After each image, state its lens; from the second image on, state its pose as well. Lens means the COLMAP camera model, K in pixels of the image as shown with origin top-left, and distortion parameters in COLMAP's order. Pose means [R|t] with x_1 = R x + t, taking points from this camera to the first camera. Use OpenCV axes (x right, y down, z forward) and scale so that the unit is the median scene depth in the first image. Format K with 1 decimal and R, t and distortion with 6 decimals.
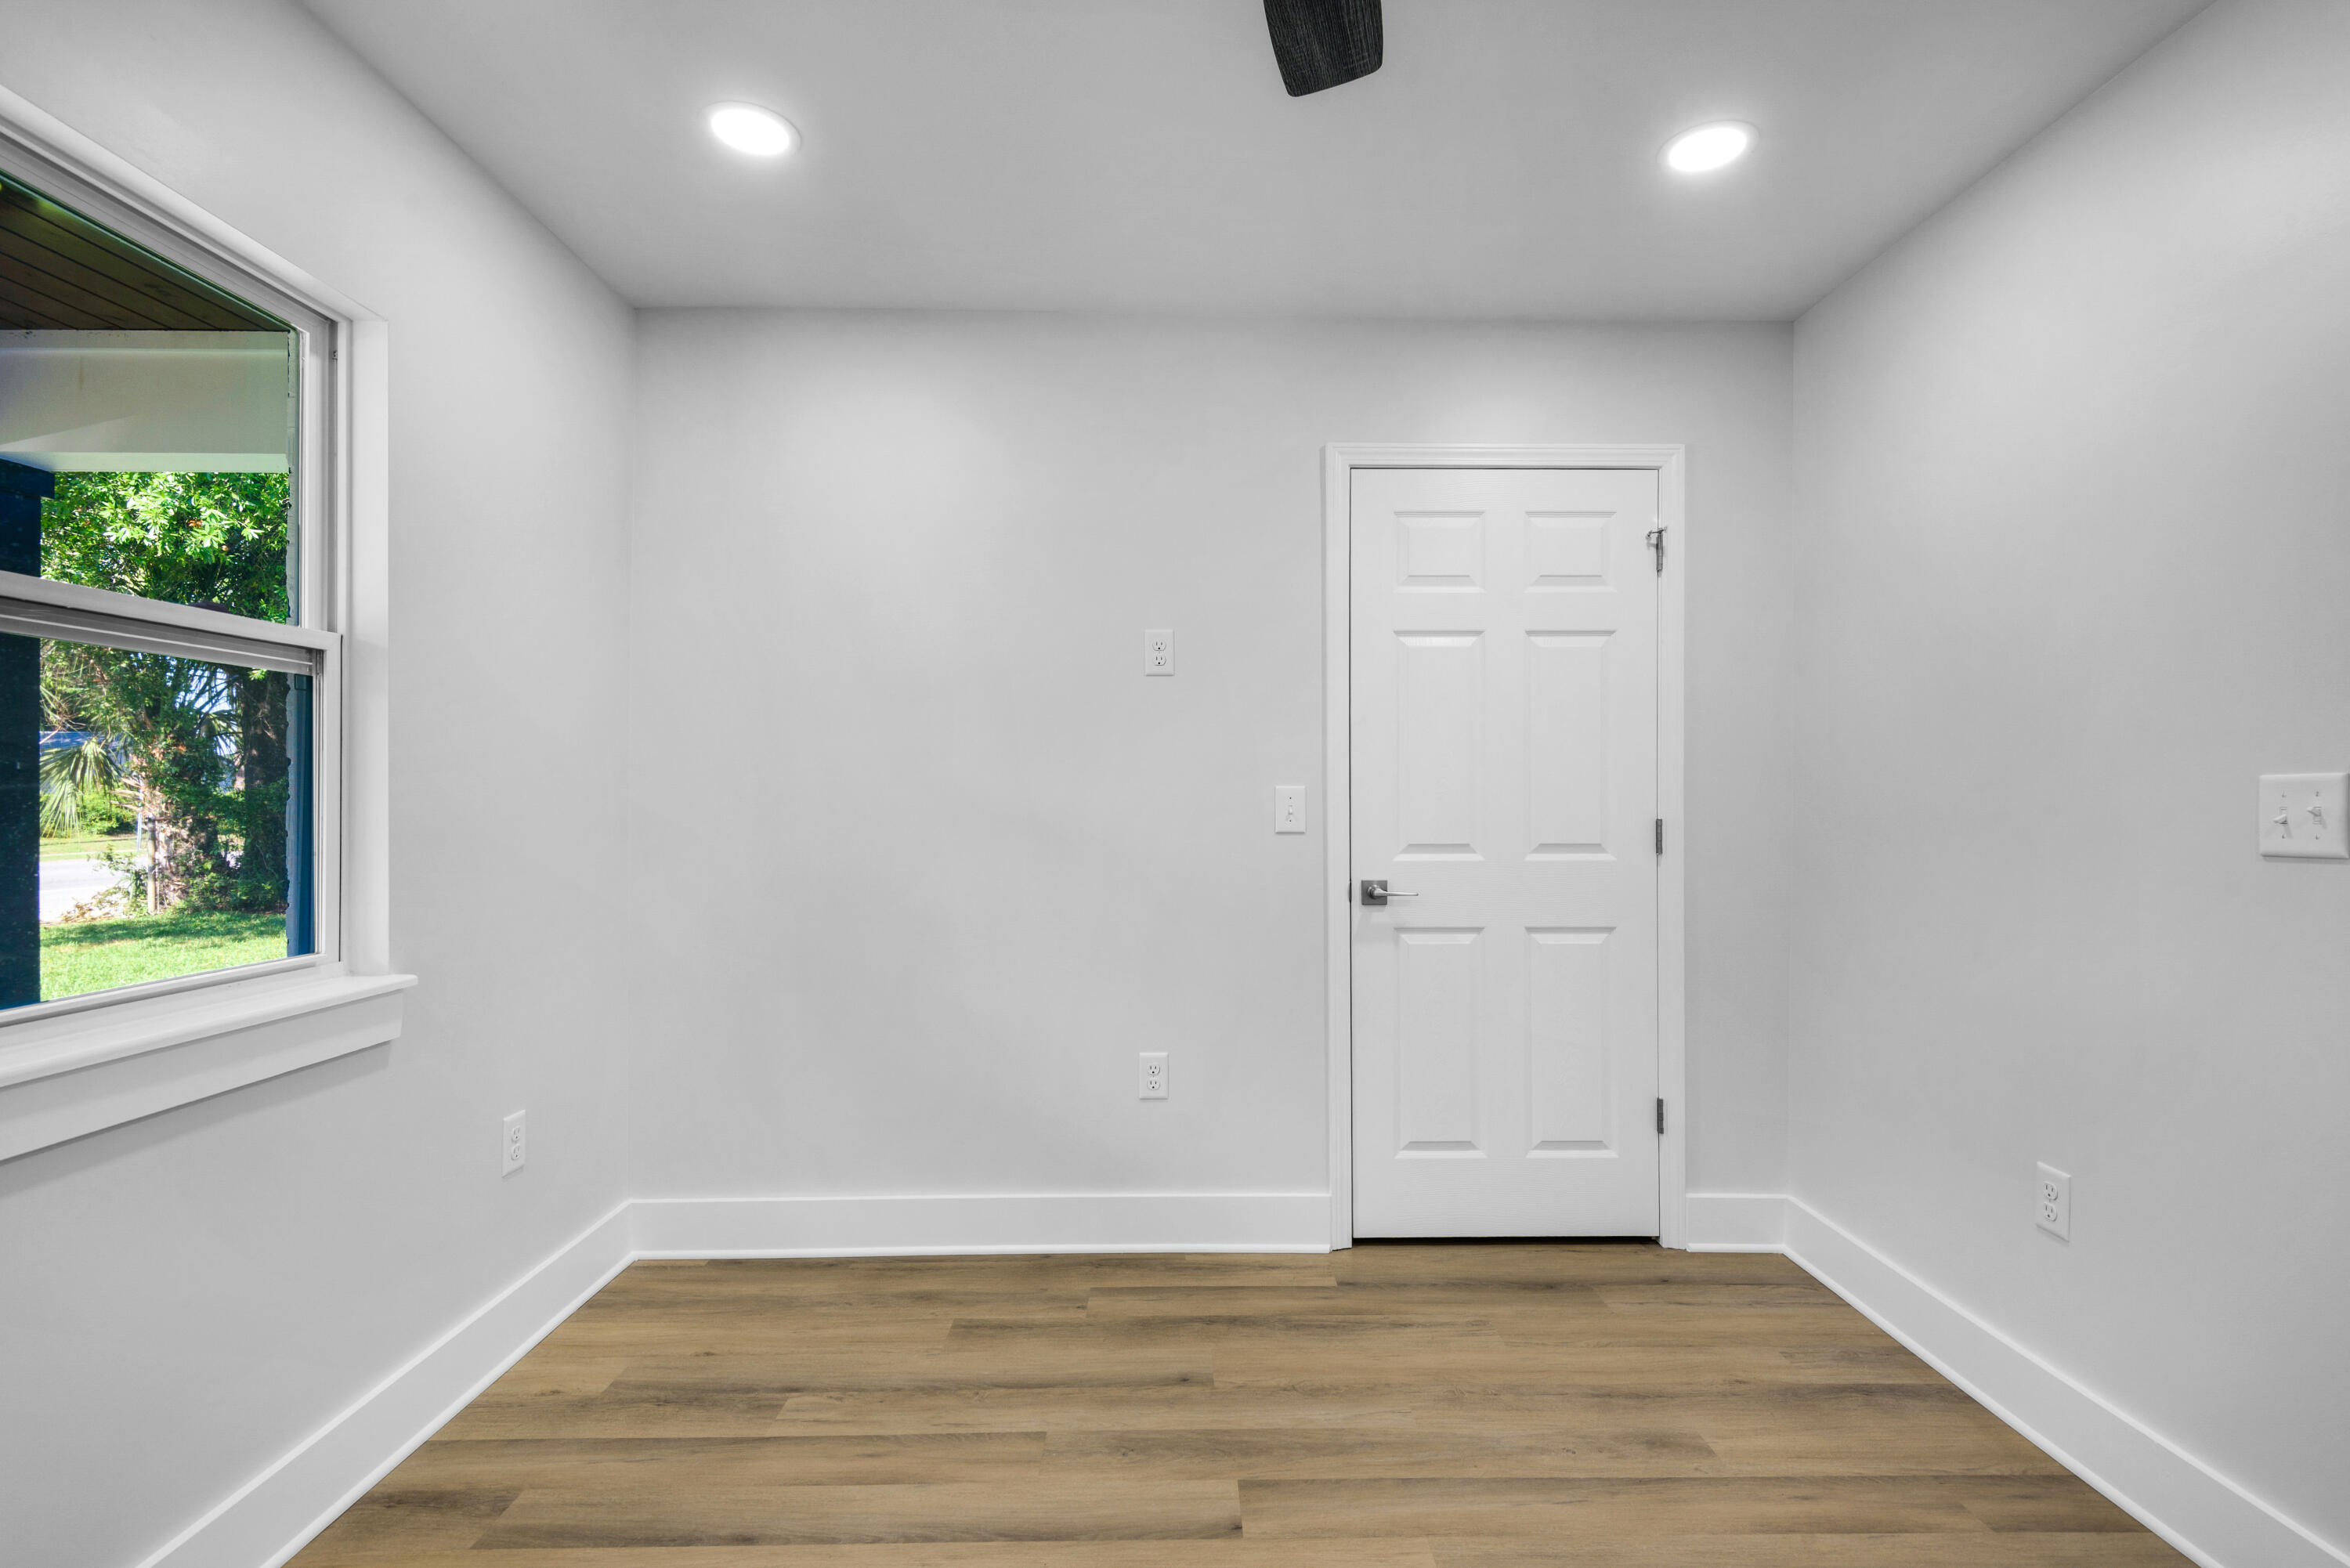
lens RADIAL K [[1082.3, 0, 1177.7], [0, 1082.3, 767.5], [0, 0, 1]] dist [0.035467, -0.022205]
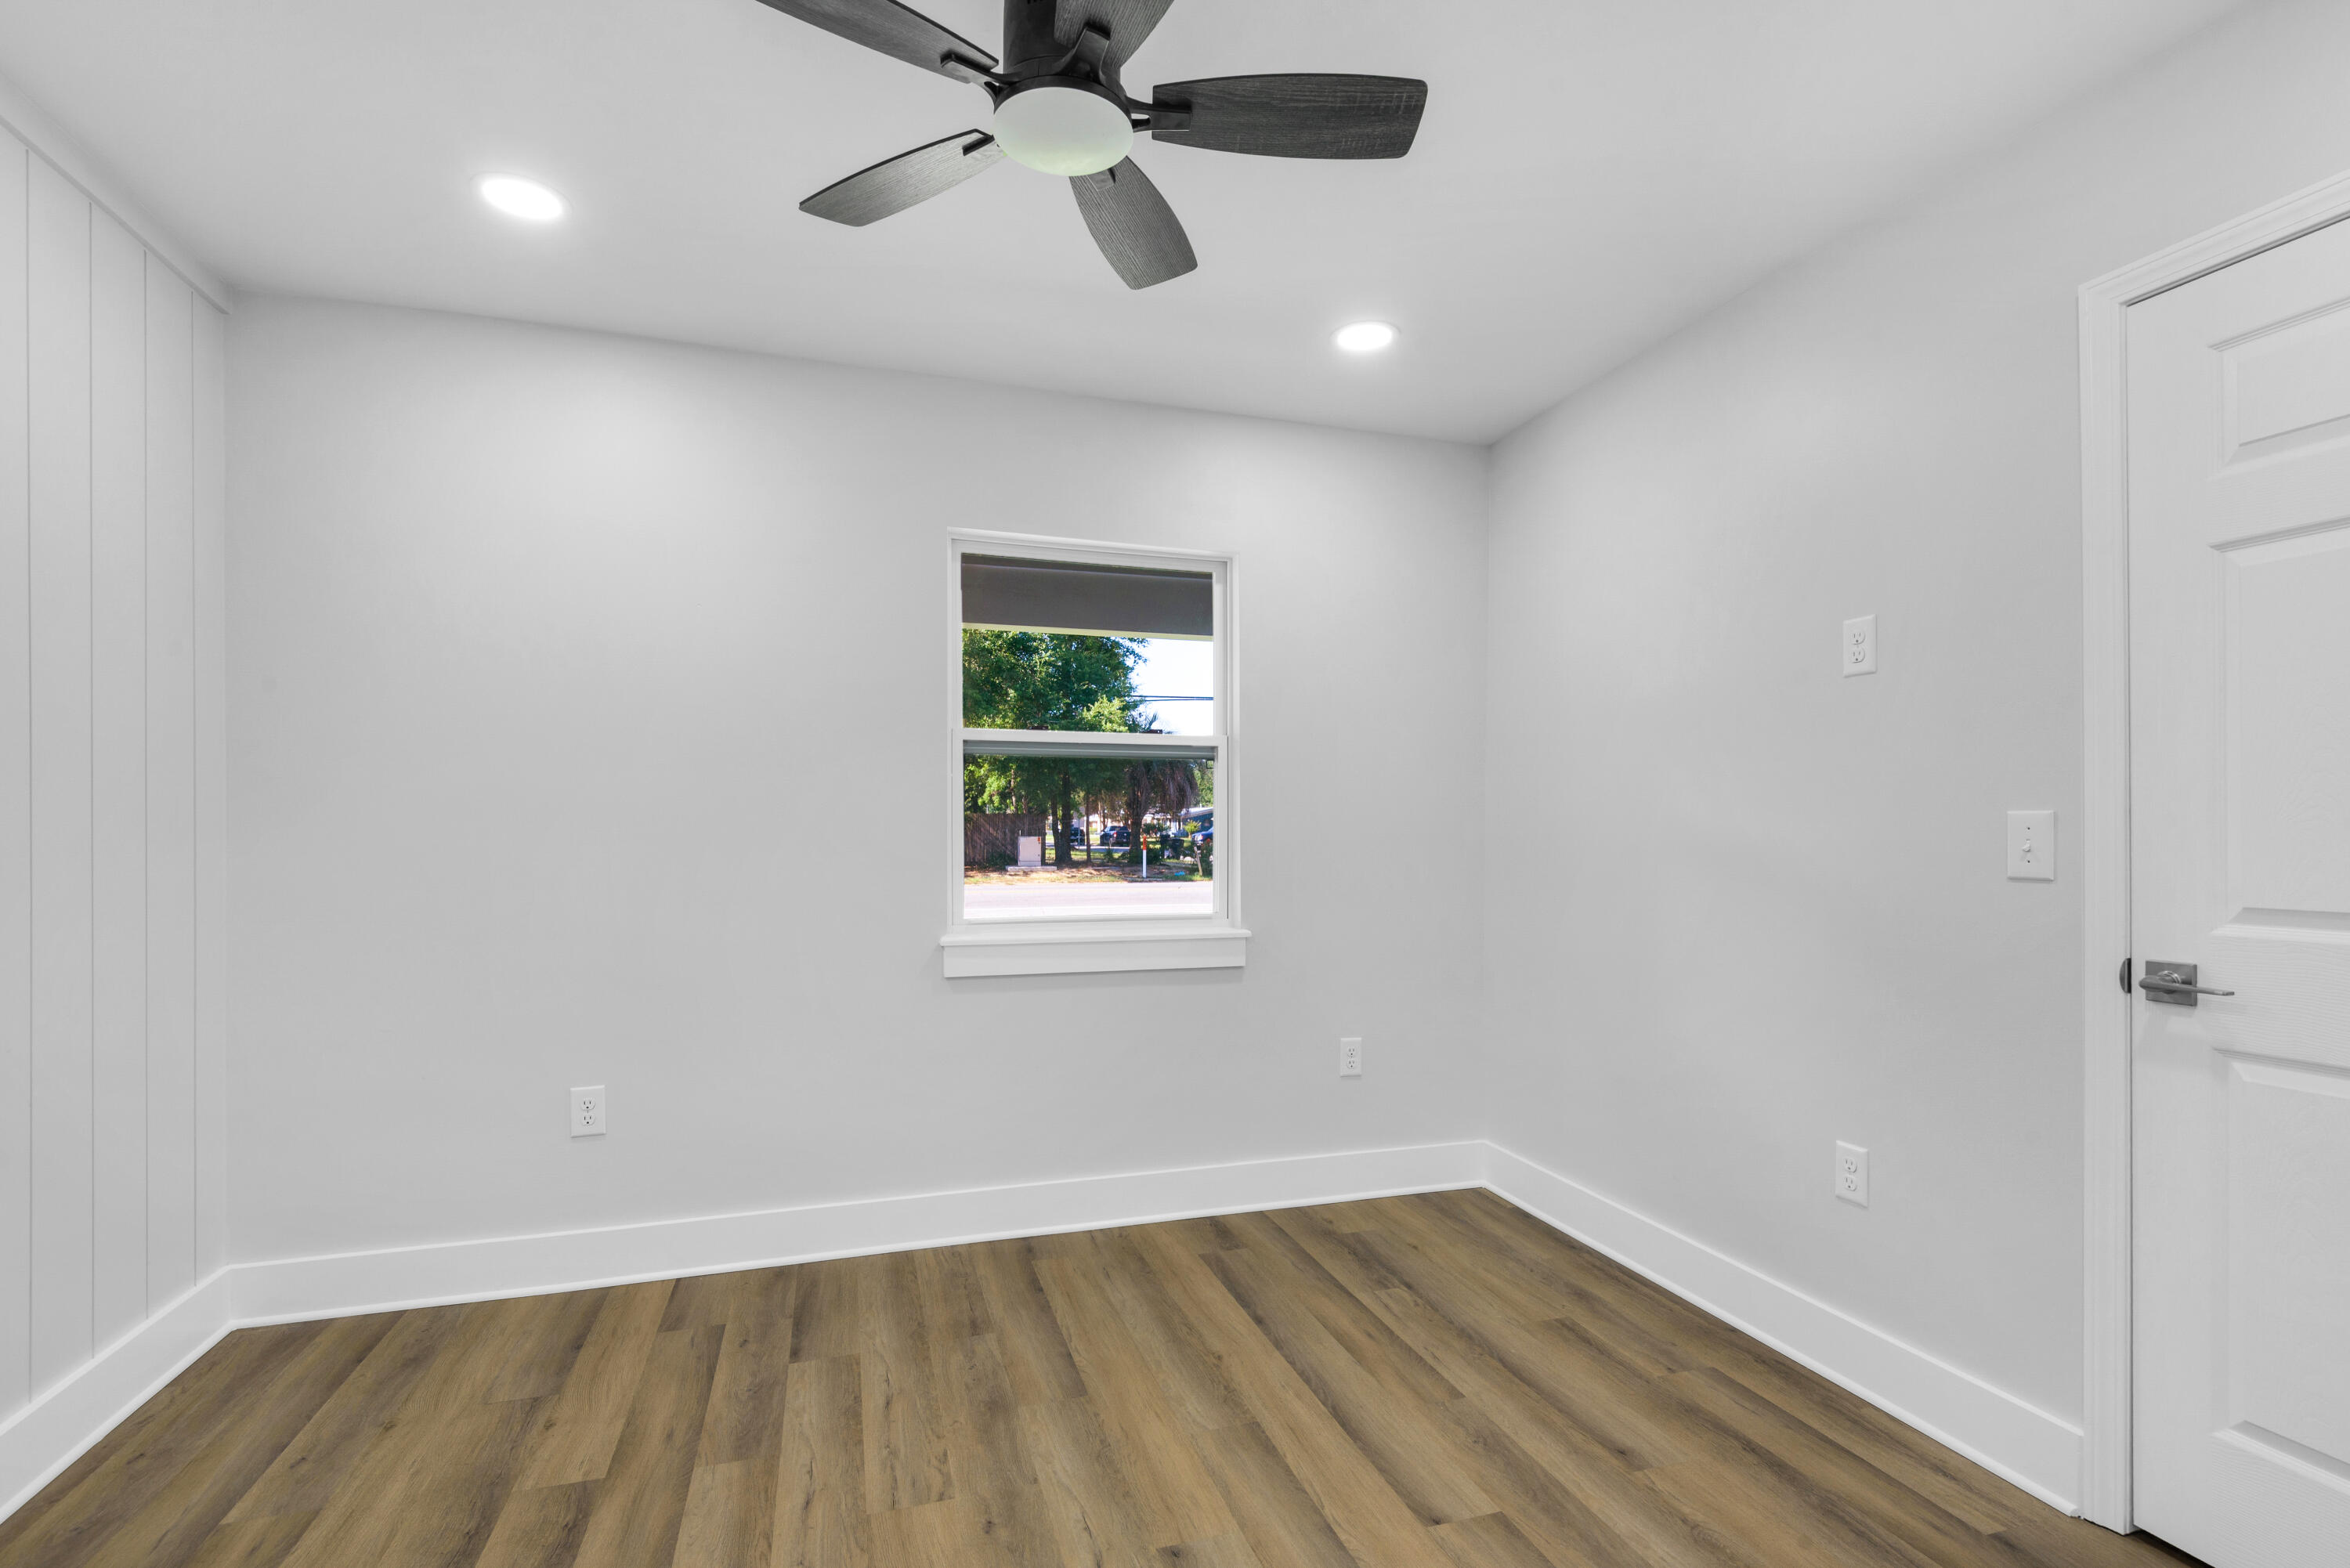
lens RADIAL K [[1075.7, 0, 1184.3], [0, 1075.7, 797.8], [0, 0, 1]] dist [0.034160, -0.016807]
pose [[0.292946, -0.026520, -0.955761, 0.723733], [0.021417, 0.999546, -0.021170, 0.014480], [0.955889, -0.014268, 0.293381, 0.344707]]
